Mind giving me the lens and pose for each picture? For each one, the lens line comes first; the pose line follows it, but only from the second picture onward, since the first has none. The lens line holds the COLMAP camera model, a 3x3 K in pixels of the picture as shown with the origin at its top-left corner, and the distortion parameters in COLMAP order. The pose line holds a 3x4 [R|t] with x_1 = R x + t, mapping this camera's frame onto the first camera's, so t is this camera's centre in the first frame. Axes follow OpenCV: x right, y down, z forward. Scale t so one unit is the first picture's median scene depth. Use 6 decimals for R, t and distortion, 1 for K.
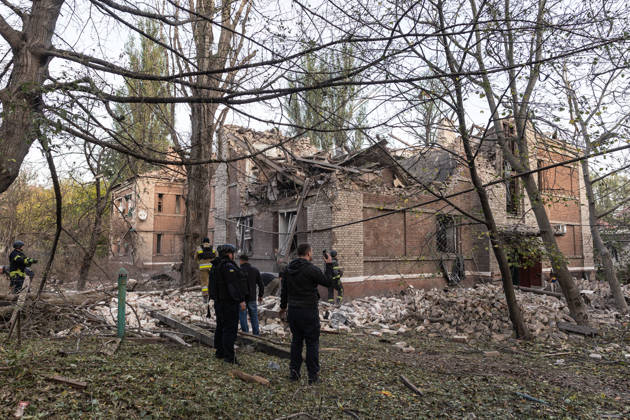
lens RADIAL K [[431.3, 0, 315.0], [0, 431.3, 210.0], [0, 0, 1]] dist [-0.005642, -0.008500]
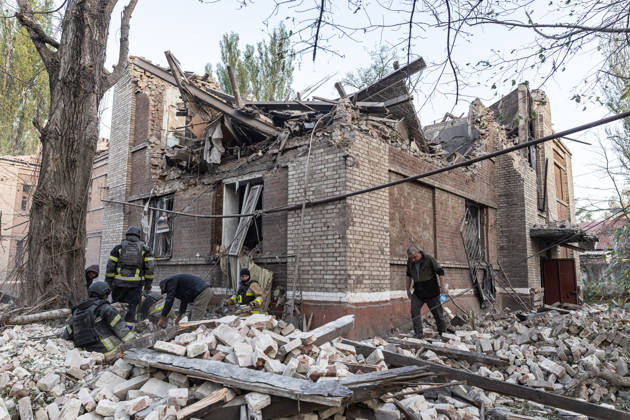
lens RADIAL K [[431.3, 0, 315.0], [0, 431.3, 210.0], [0, 0, 1]] dist [-0.005642, -0.008500]
pose [[0.974631, 0.041772, 0.219883, -0.090921], [-0.028097, 0.997492, -0.064956, 0.075899], [-0.222045, 0.057130, 0.973361, 0.409264]]
